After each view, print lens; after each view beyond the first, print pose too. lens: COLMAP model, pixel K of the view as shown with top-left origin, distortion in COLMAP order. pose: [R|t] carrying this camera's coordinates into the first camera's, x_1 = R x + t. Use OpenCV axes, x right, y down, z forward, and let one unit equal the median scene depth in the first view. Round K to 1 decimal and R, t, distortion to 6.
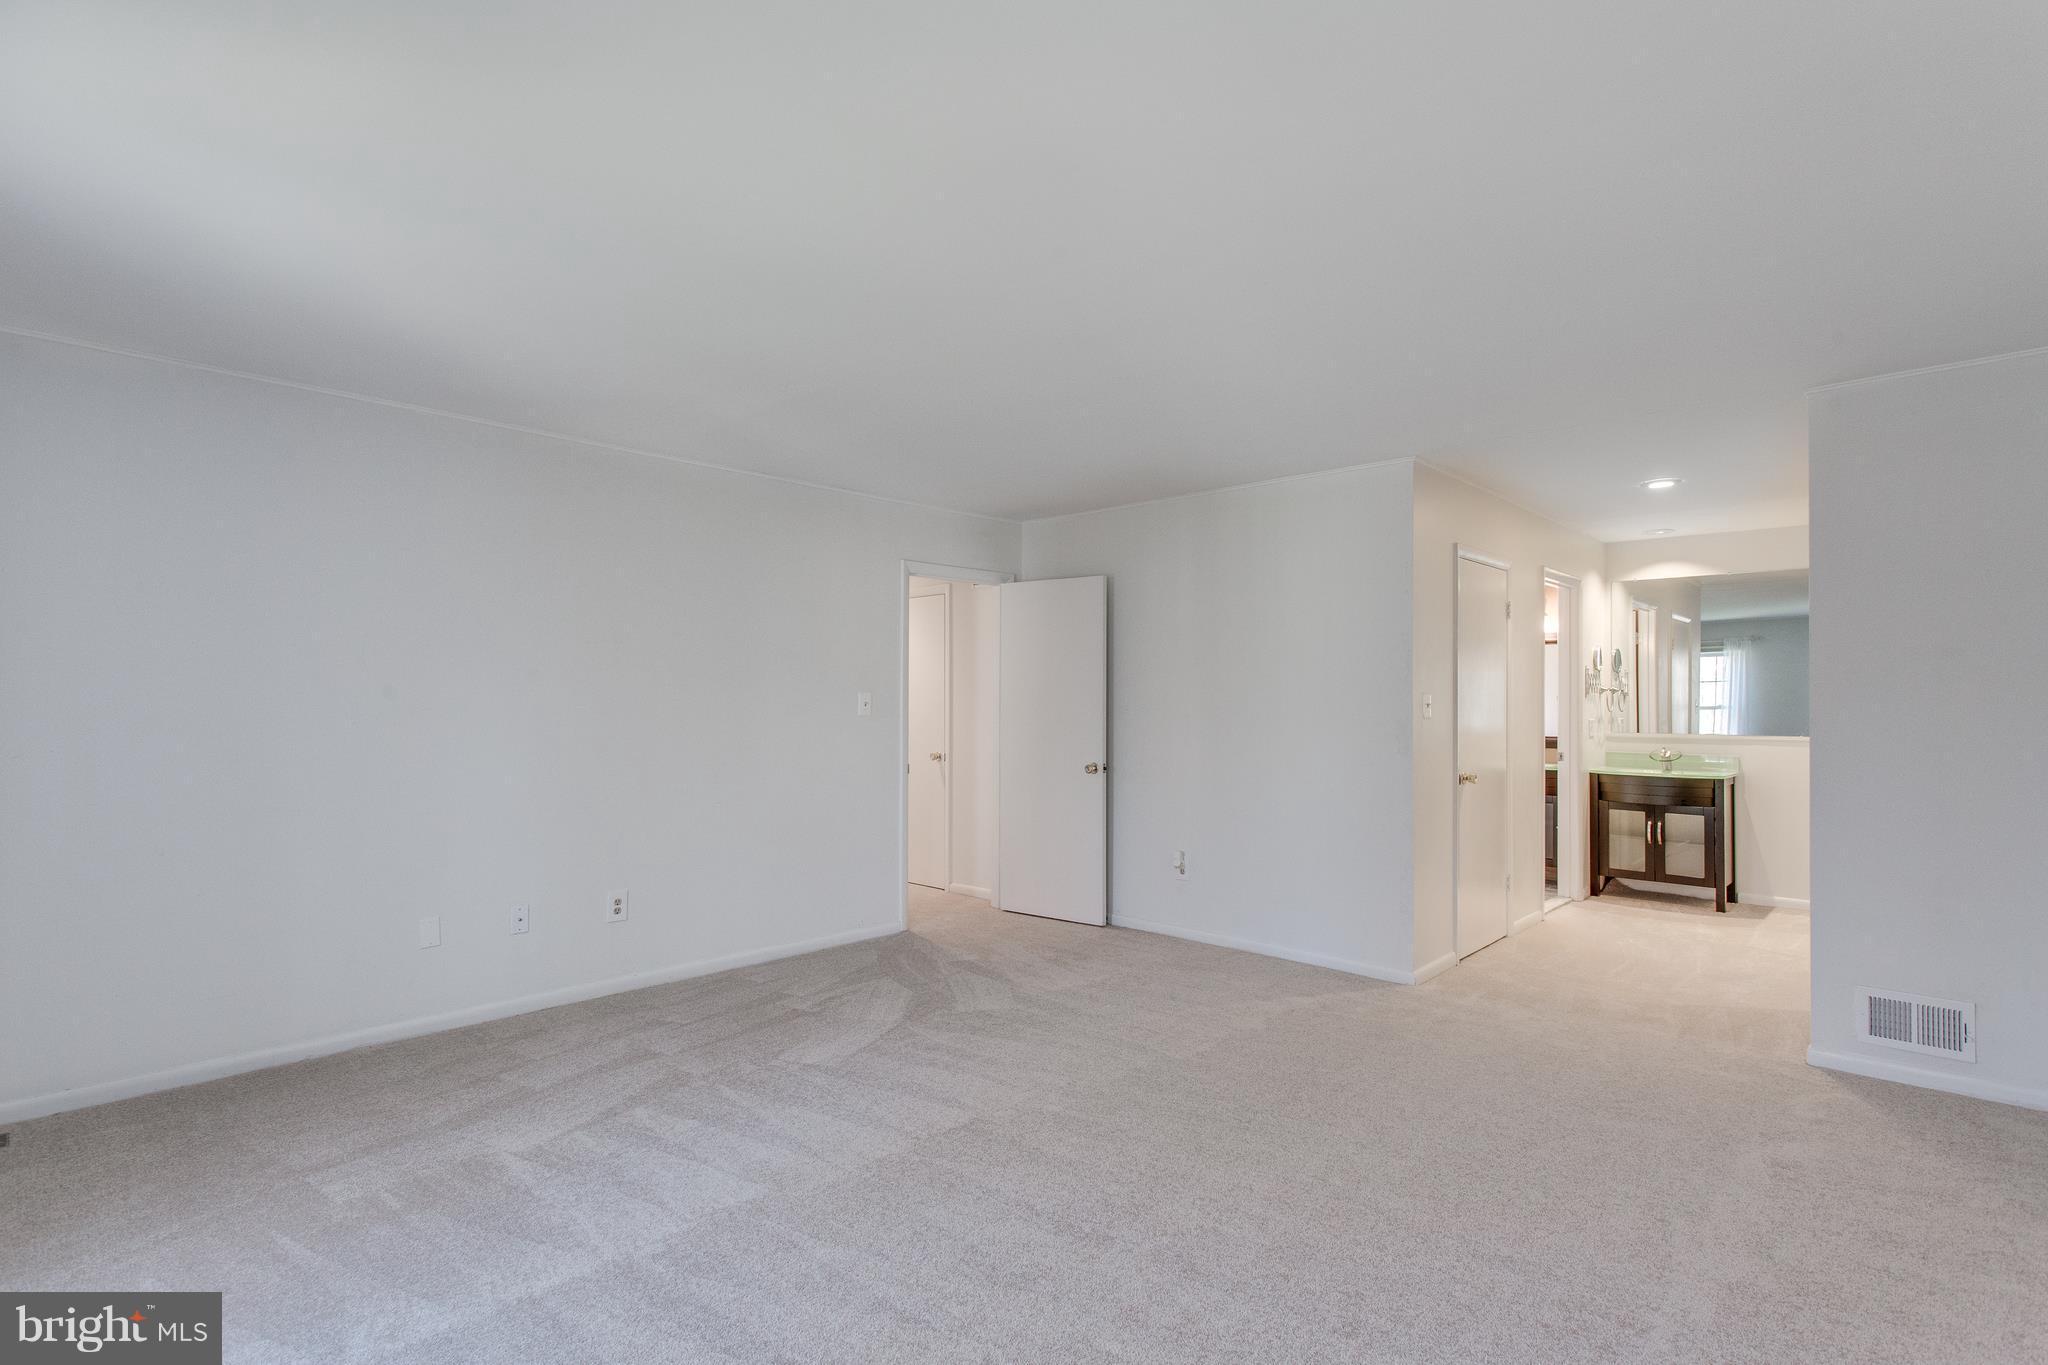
lens RADIAL K [[992.4, 0, 1024.0], [0, 992.4, 672.6], [0, 0, 1]] dist [0.008984, -0.000122]
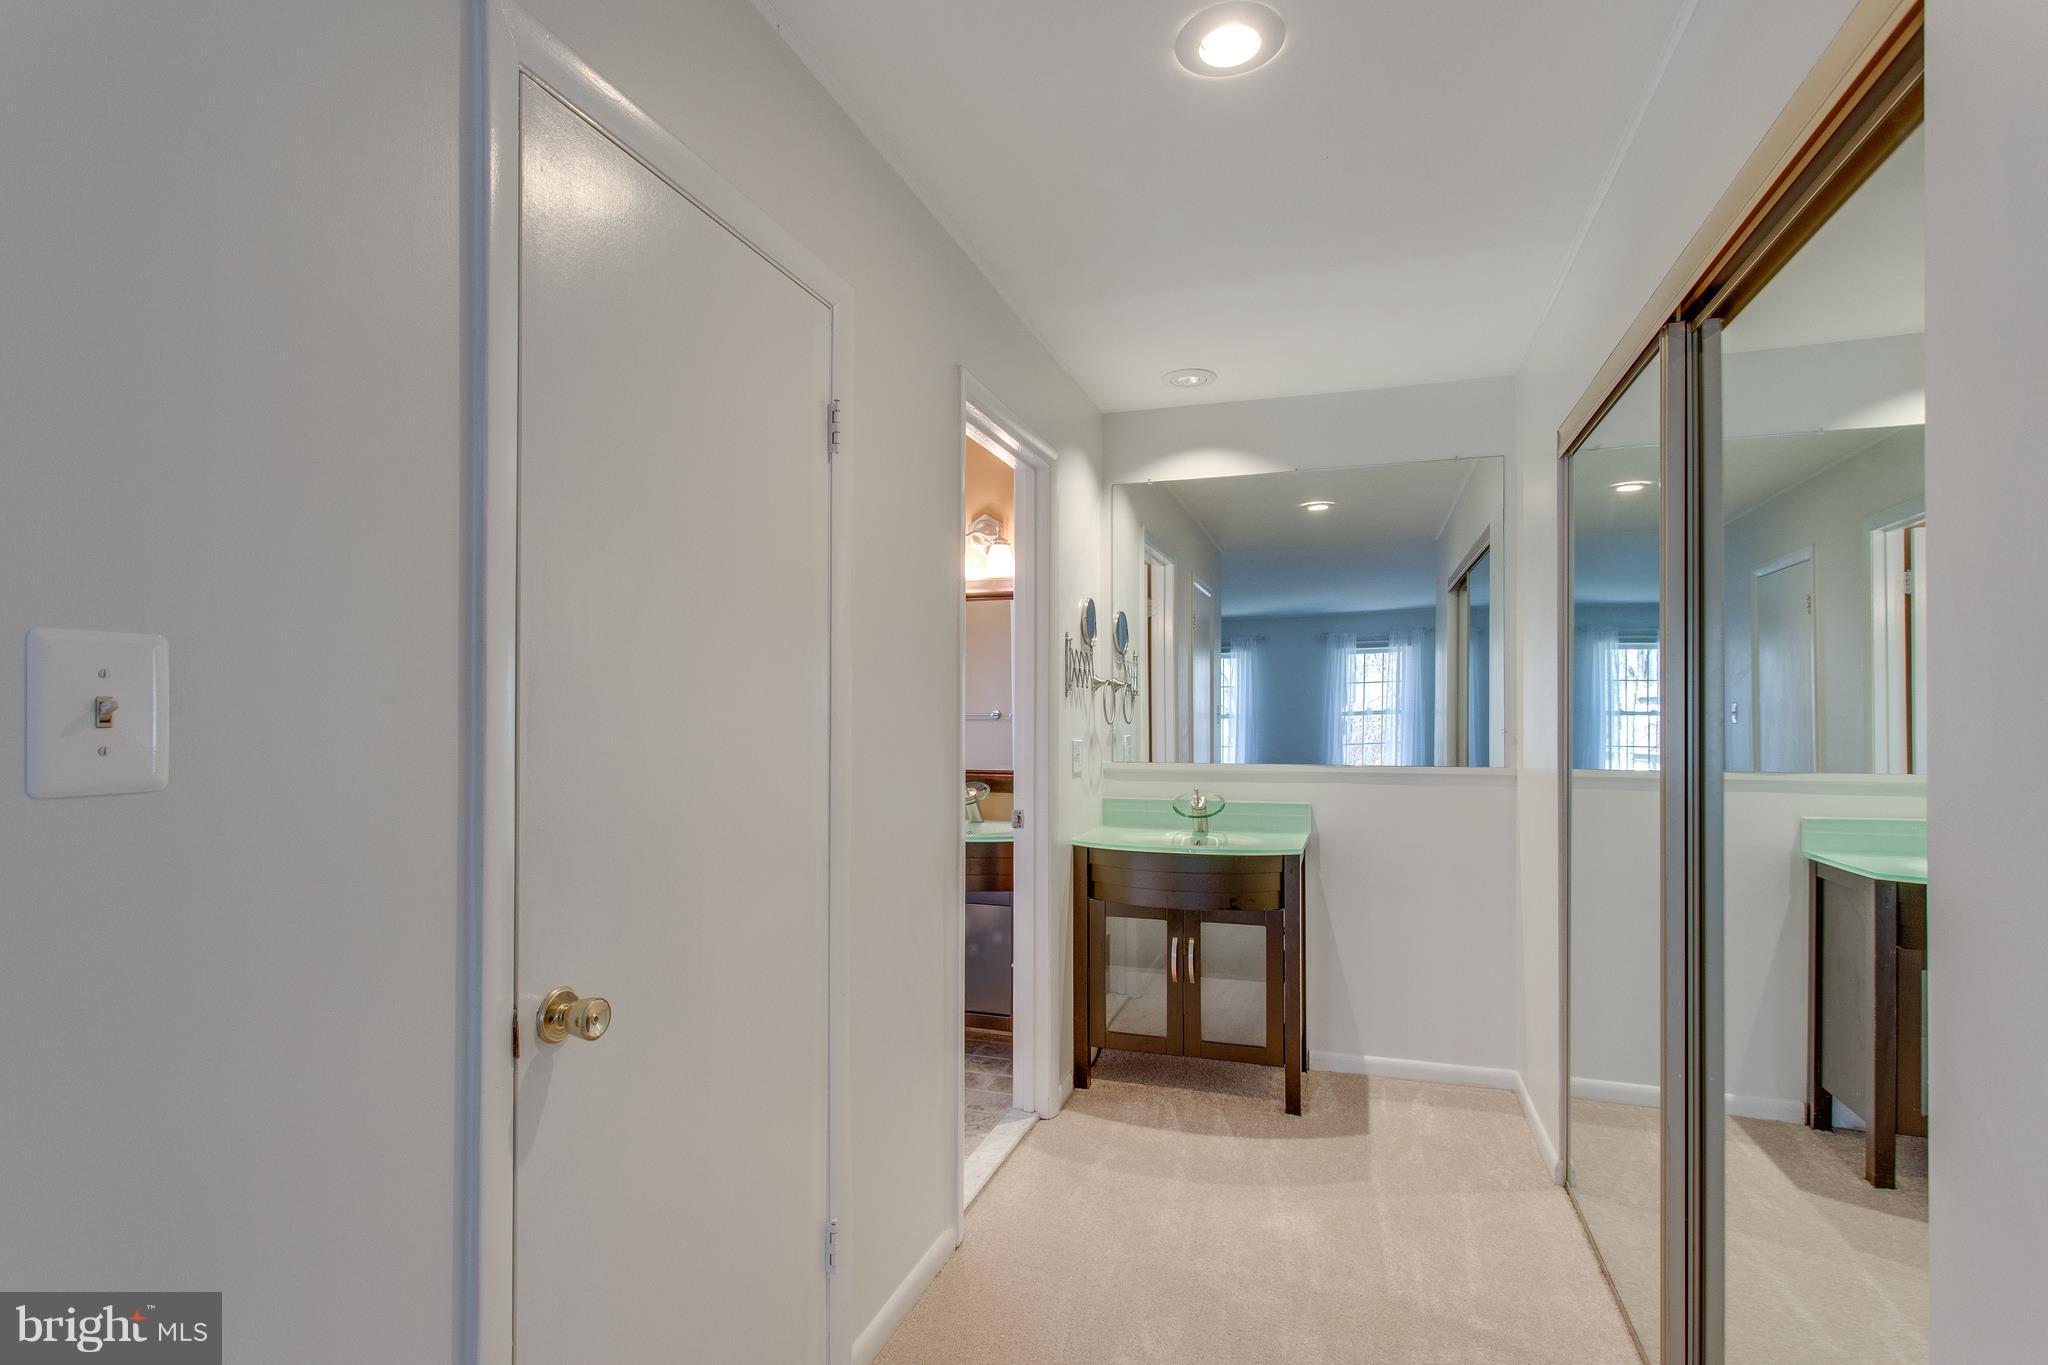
lens RADIAL K [[992.4, 0, 1024.0], [0, 992.4, 672.6], [0, 0, 1]] dist [0.008984, -0.000122]
pose [[0.907182, 0.008911, 0.420644, 0.335069], [-0.002135, 0.999860, -0.016577, 0.021335], [-0.420733, 0.014140, 0.907074, 0.555963]]
